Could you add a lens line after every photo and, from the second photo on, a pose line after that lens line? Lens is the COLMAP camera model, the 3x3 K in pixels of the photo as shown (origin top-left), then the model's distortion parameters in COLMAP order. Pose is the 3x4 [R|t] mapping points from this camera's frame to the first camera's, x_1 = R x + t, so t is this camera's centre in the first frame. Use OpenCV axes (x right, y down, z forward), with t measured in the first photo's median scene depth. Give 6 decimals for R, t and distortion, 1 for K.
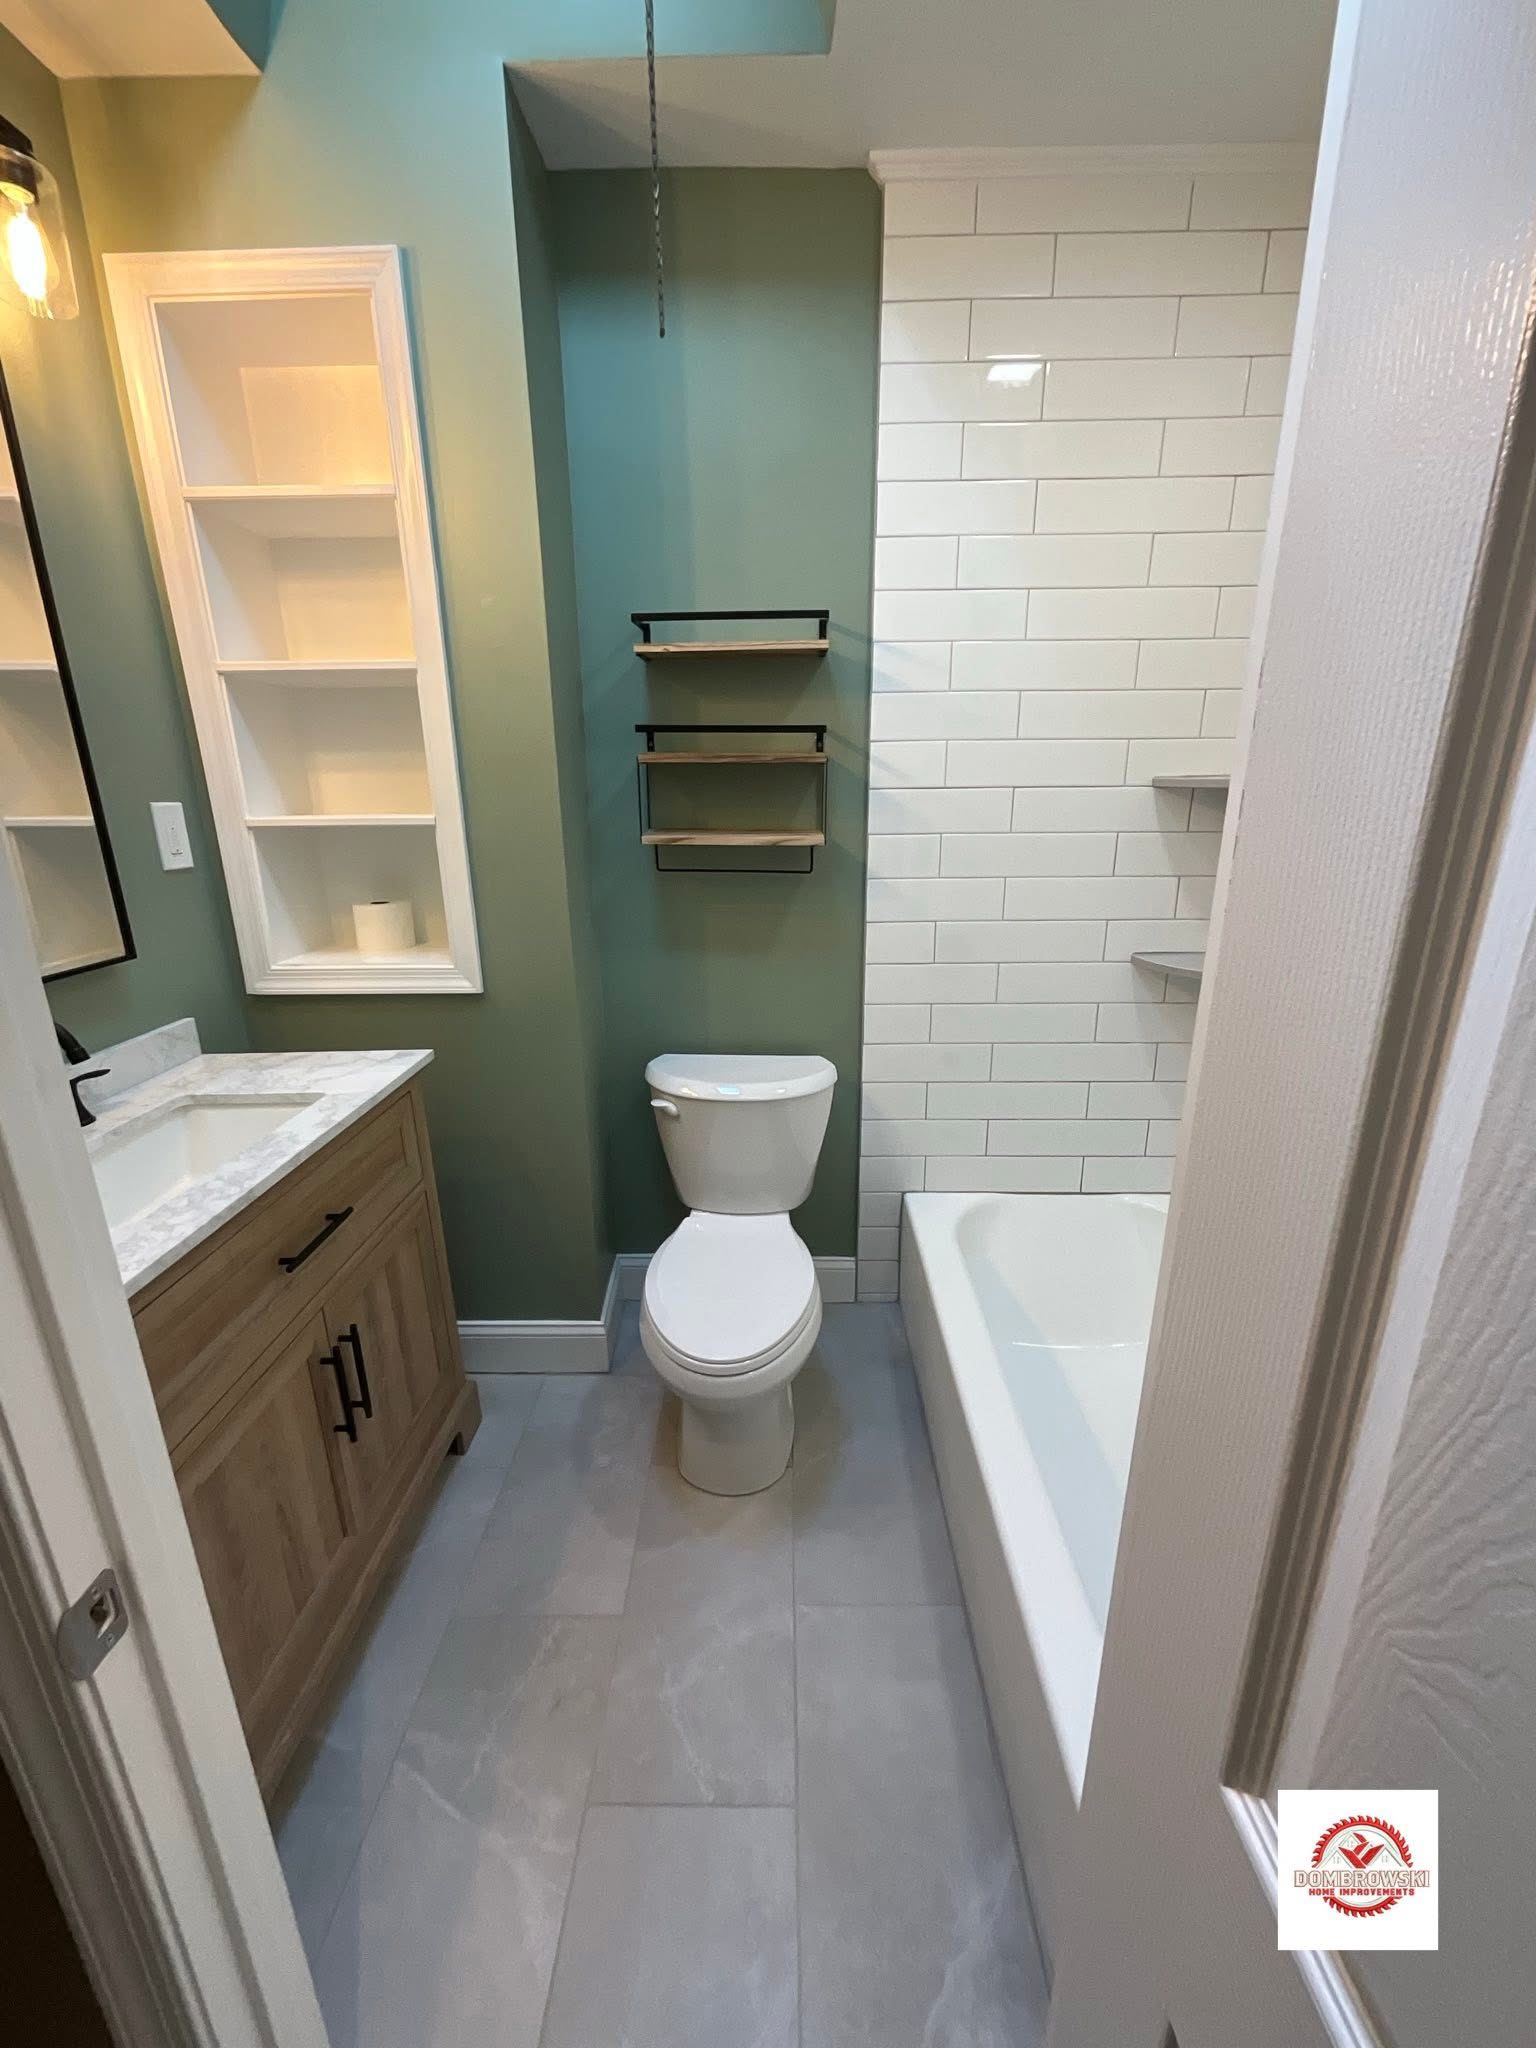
lens RADIAL K [[834.0, 0, 773.1], [0, 834.0, 1028.6], [0, 0, 1]] dist [-0.000056, -0.000632]
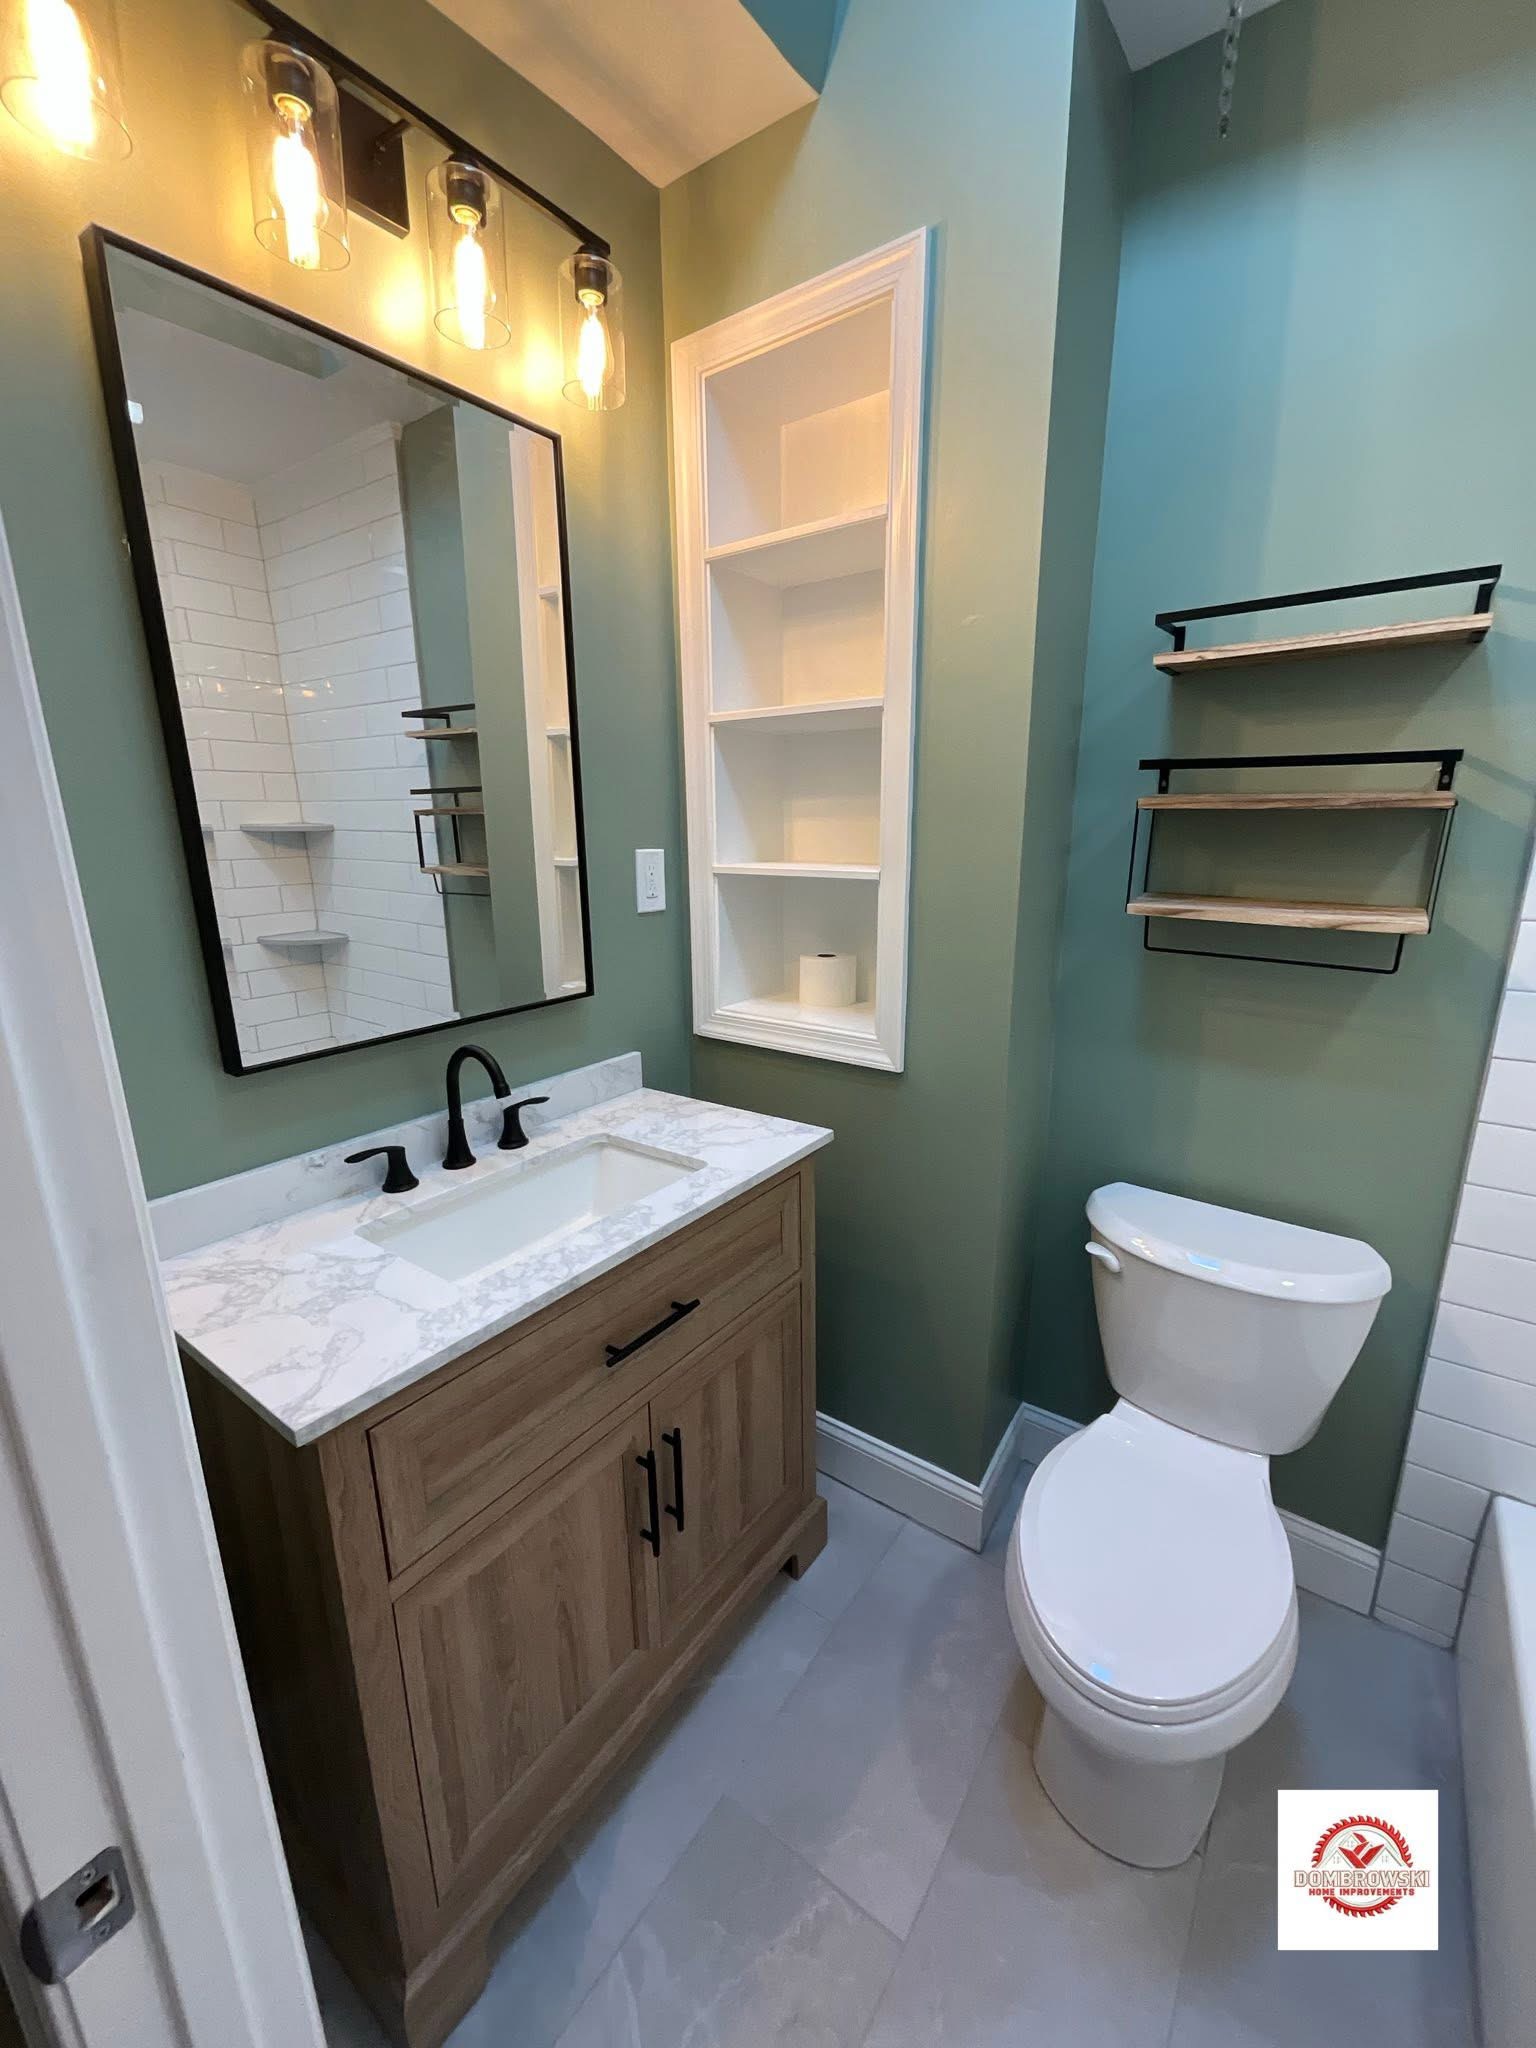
lens RADIAL K [[834.0, 0, 765.3], [0, 834.0, 1029.0], [0, 0, 1]] dist [-0.000056, -0.000632]
pose [[0.817253, 0.142790, -0.558309, 0.015005], [-0.164006, 0.986384, 0.012199, -0.081221], [0.552449, 0.081596, 0.829543, 0.215935]]
